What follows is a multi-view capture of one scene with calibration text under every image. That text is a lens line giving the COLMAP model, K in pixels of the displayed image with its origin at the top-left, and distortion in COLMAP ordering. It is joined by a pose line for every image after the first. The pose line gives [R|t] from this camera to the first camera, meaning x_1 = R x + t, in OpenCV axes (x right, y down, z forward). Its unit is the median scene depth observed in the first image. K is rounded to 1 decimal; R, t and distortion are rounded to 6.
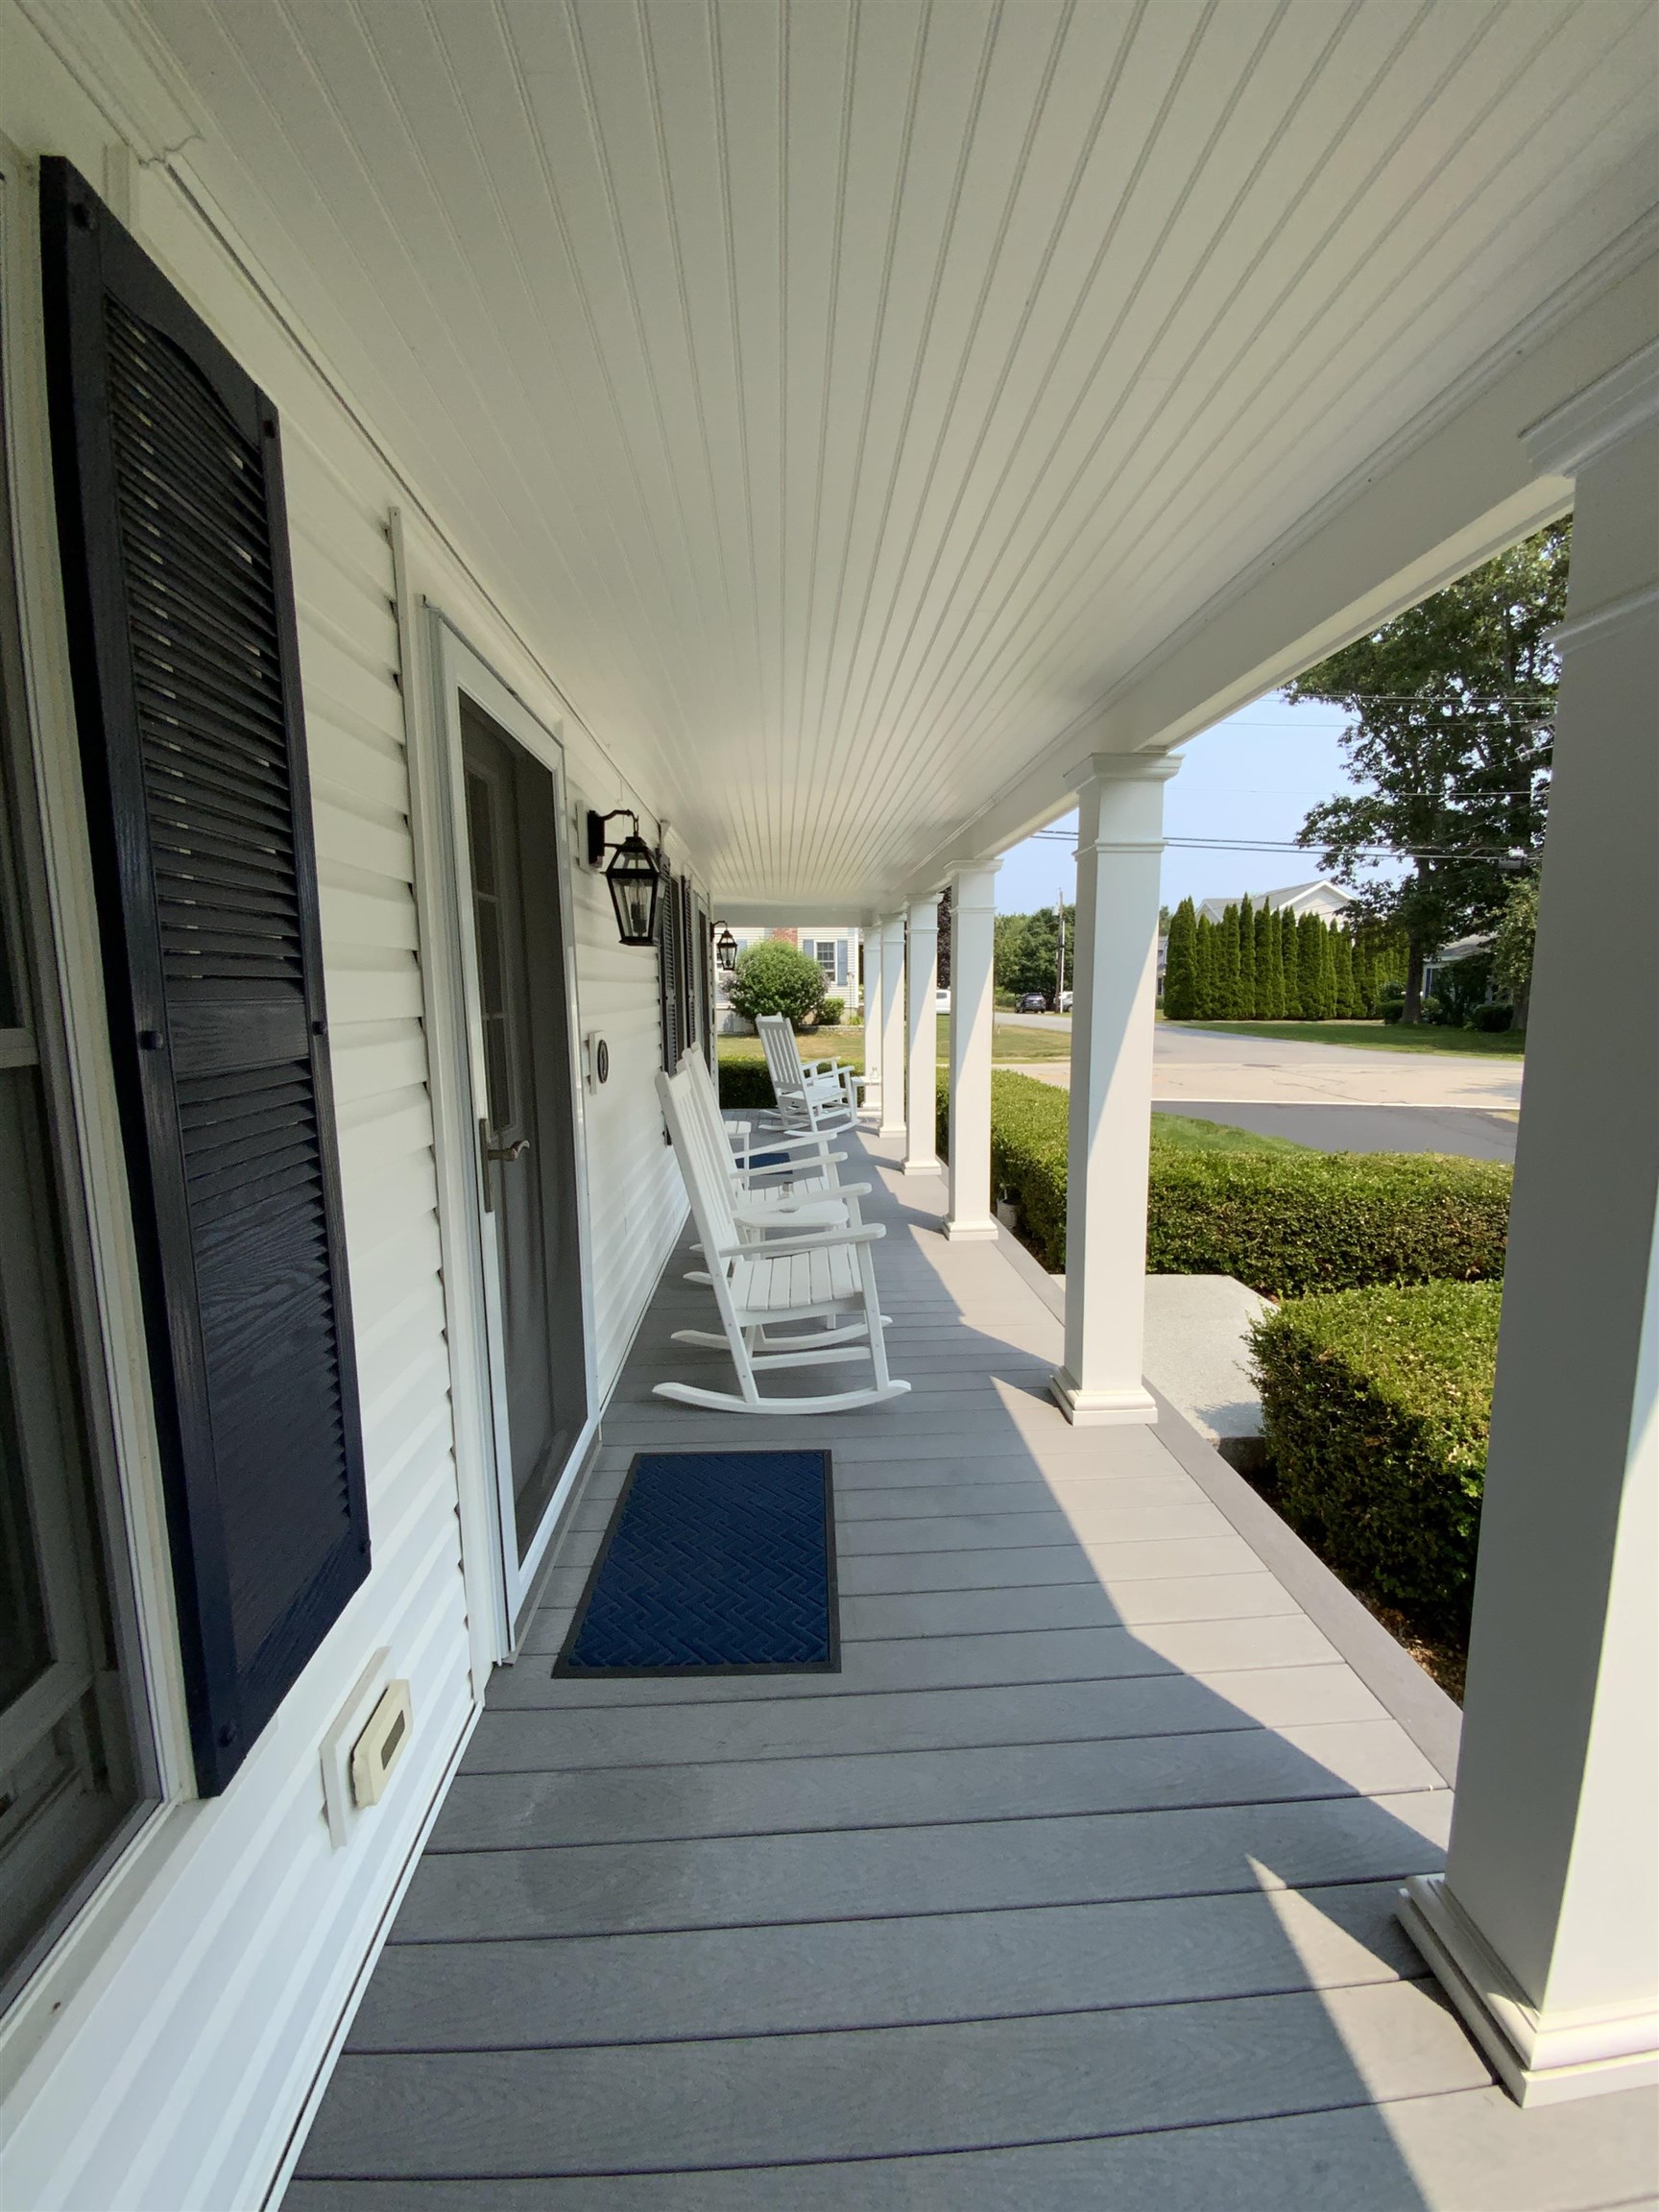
lens RADIAL K [[890.9, 0, 829.5], [0, 890.9, 1106.0], [0, 0, 1]] dist [-0.055842, -0.000116]
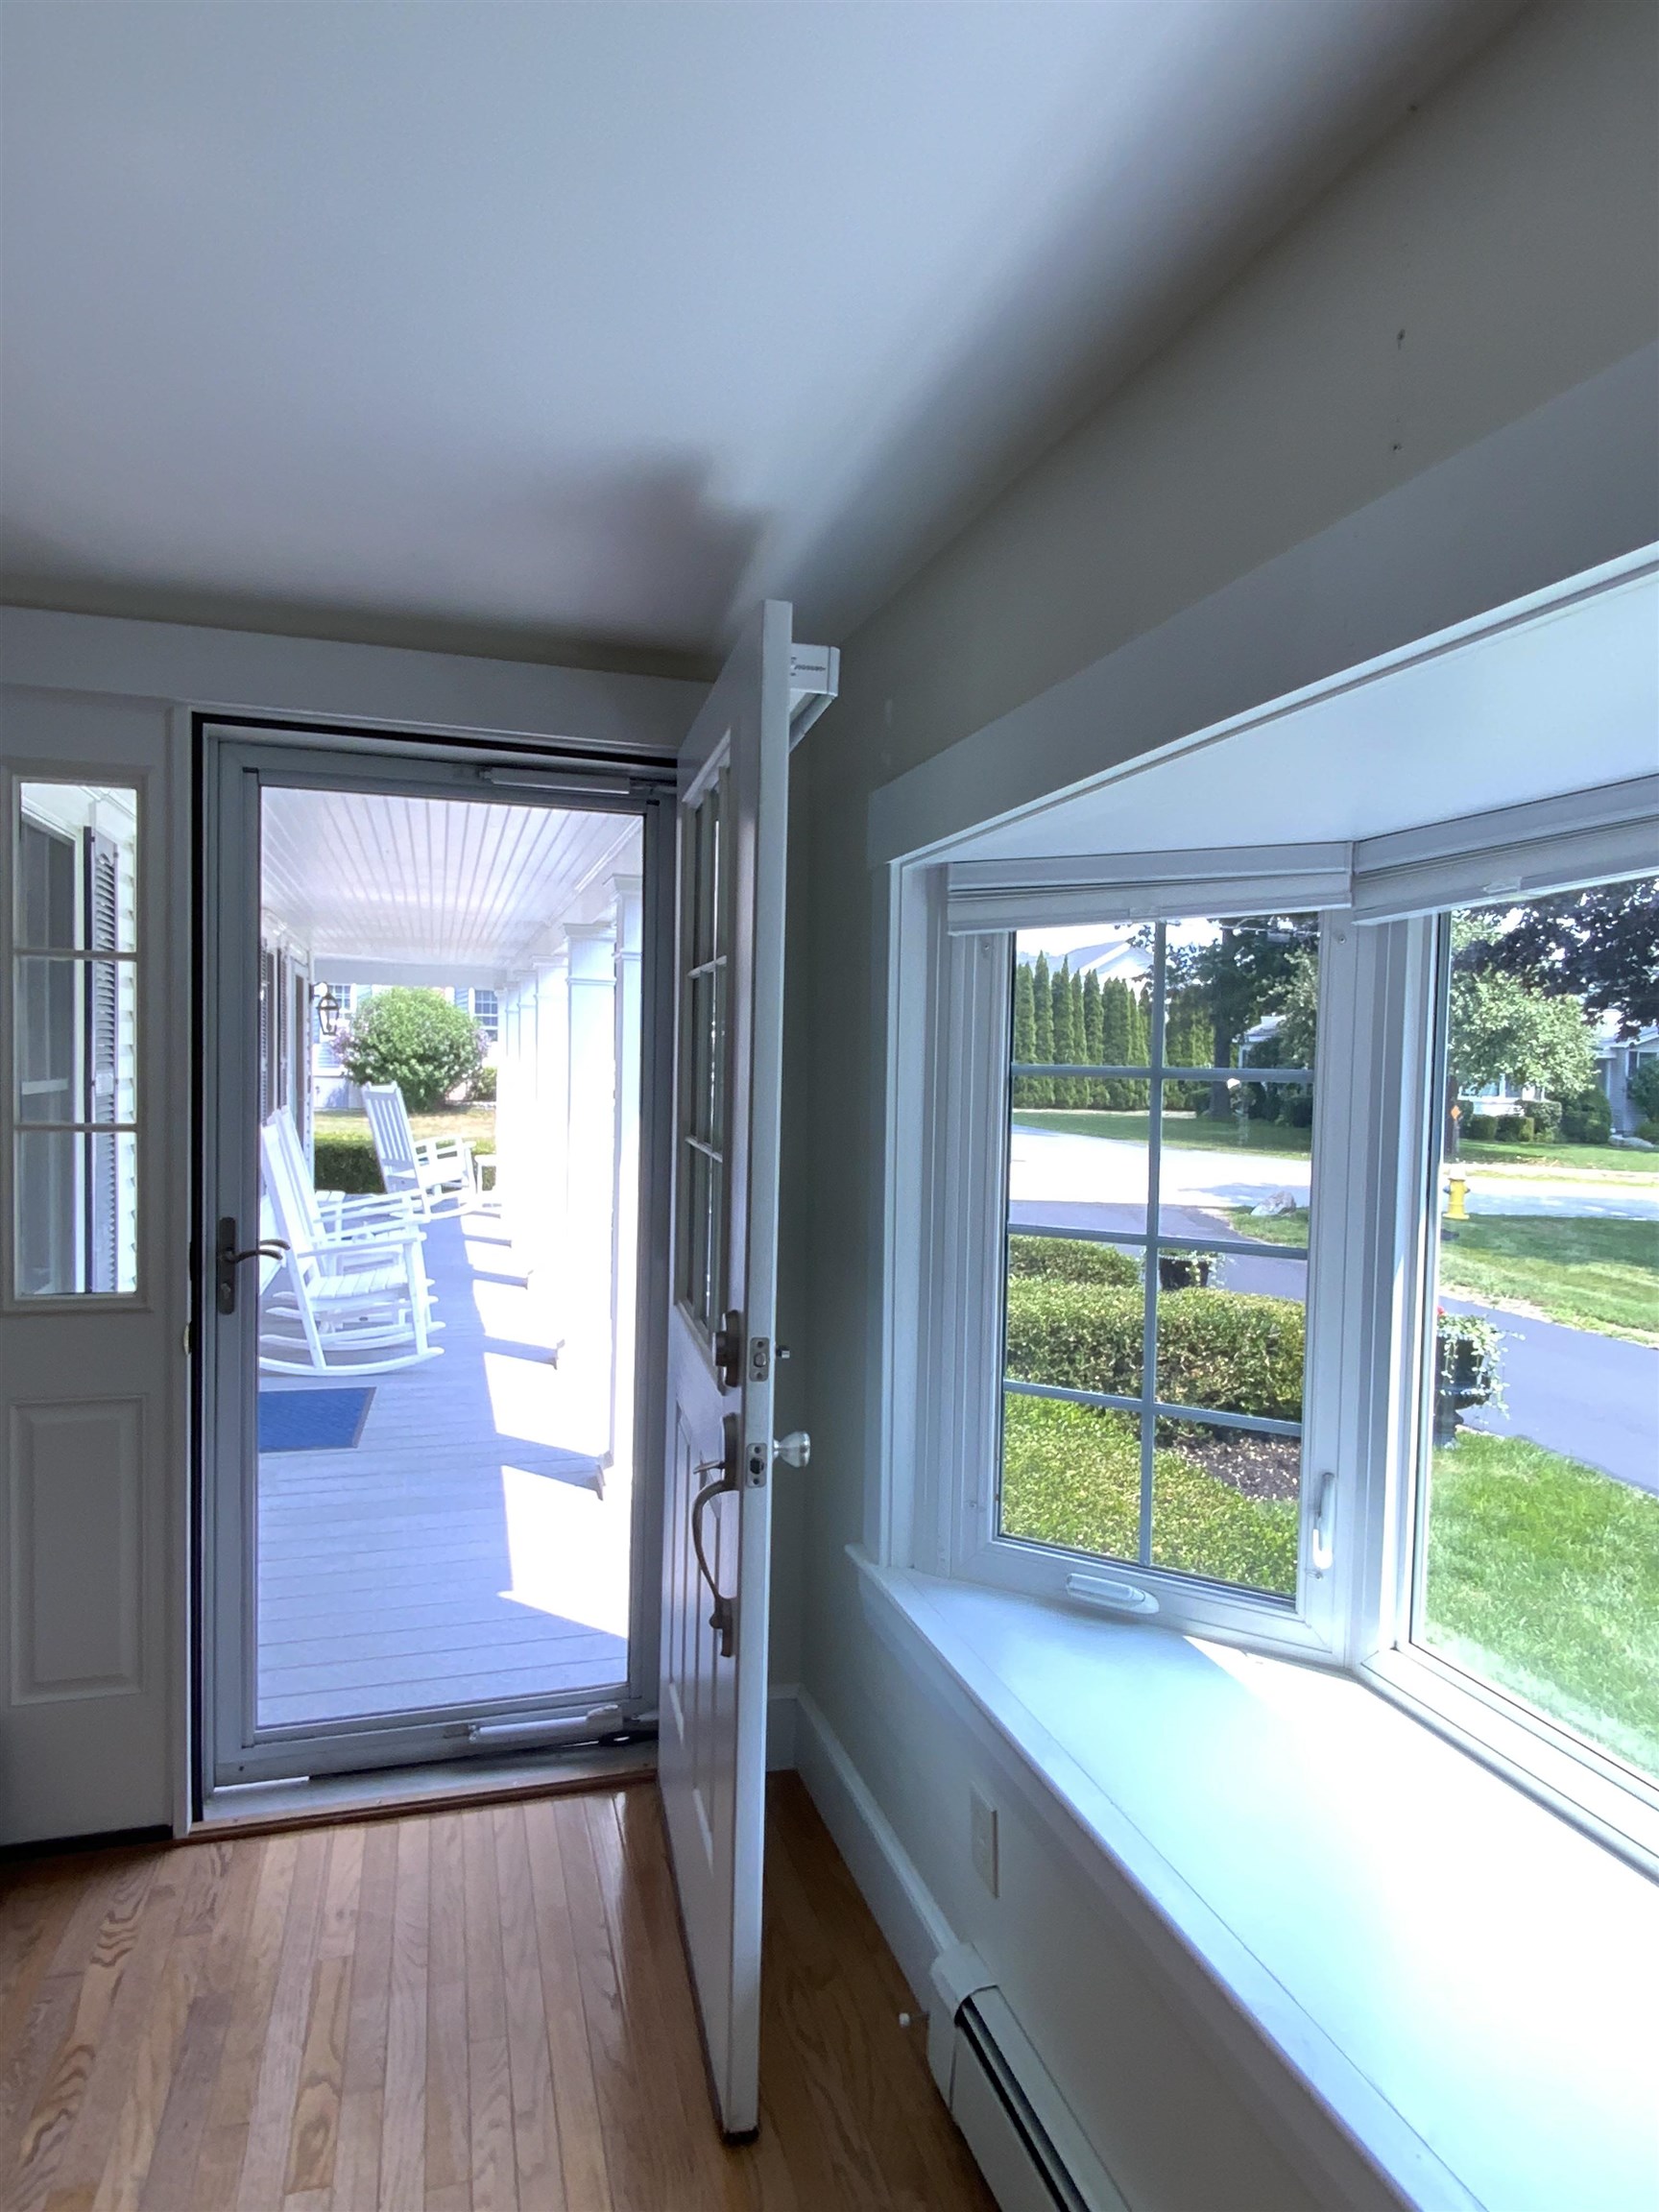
lens RADIAL K [[1286.8, 0, 865.3], [0, 1286.8, 1107.5], [0, 0, 1]] dist [0.046360, -0.057497]
pose [[0.963868, 0.024765, 0.265226, 0.018720], [-0.000506, 0.995837, -0.091147, 0.012230], [-0.266379, 0.087719, 0.959868, -0.118760]]
